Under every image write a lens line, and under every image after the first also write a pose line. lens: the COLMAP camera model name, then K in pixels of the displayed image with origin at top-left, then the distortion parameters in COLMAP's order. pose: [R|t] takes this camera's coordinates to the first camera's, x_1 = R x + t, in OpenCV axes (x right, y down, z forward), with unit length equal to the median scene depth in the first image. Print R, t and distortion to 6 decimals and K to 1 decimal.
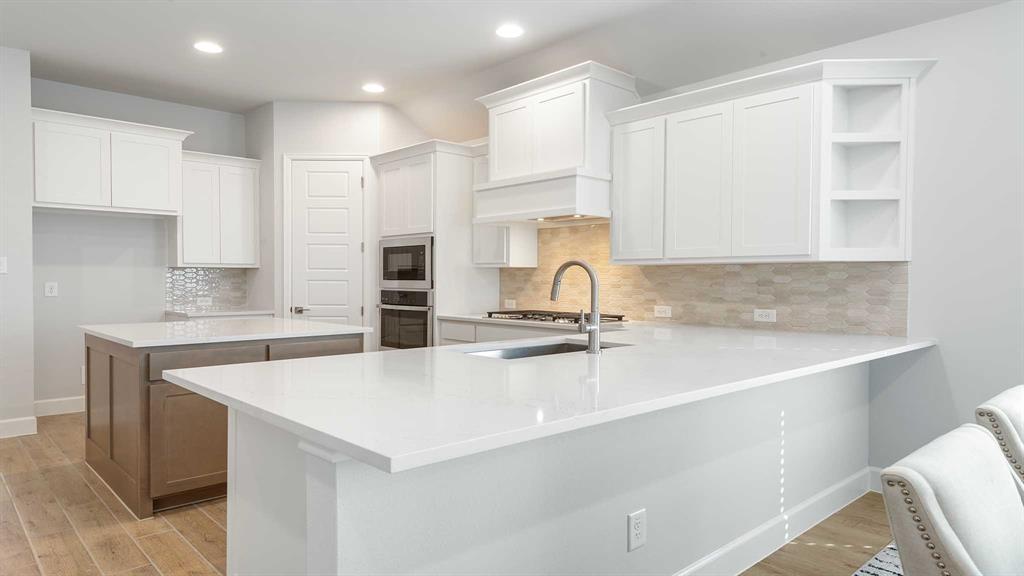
lens RADIAL K [[628.8, 0, 509.5], [0, 628.8, 292.8], [0, 0, 1]] dist [0.007993, 0.000856]
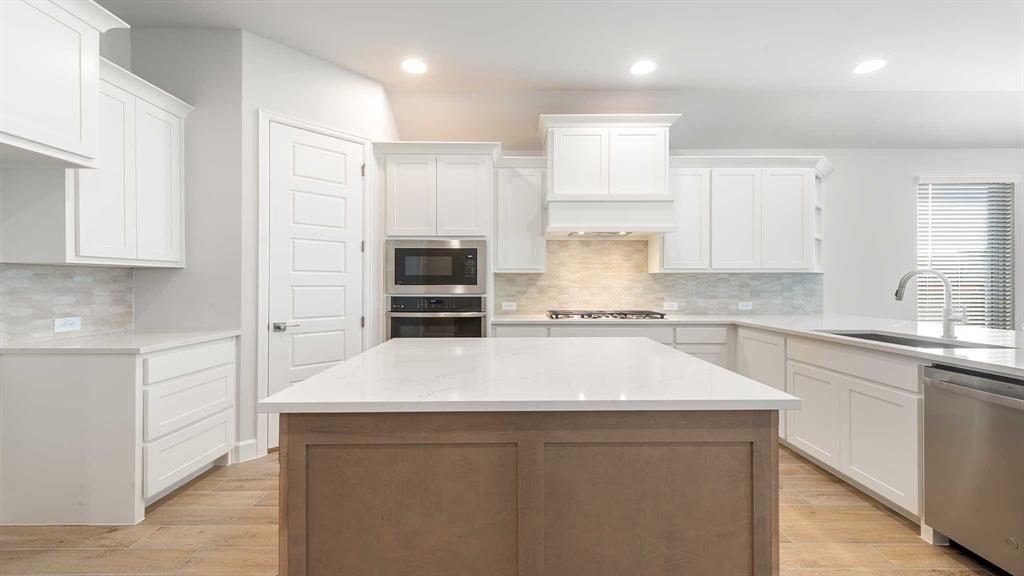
lens RADIAL K [[428.3, 0, 514.5], [0, 428.3, 282.9], [0, 0, 1]] dist [0.009834, -0.000154]
pose [[0.675596, -0.001955, 0.737270, -0.583101], [0.018555, 0.999725, -0.014351, -0.012716], [-0.737039, 0.023376, 0.675446, 0.515000]]
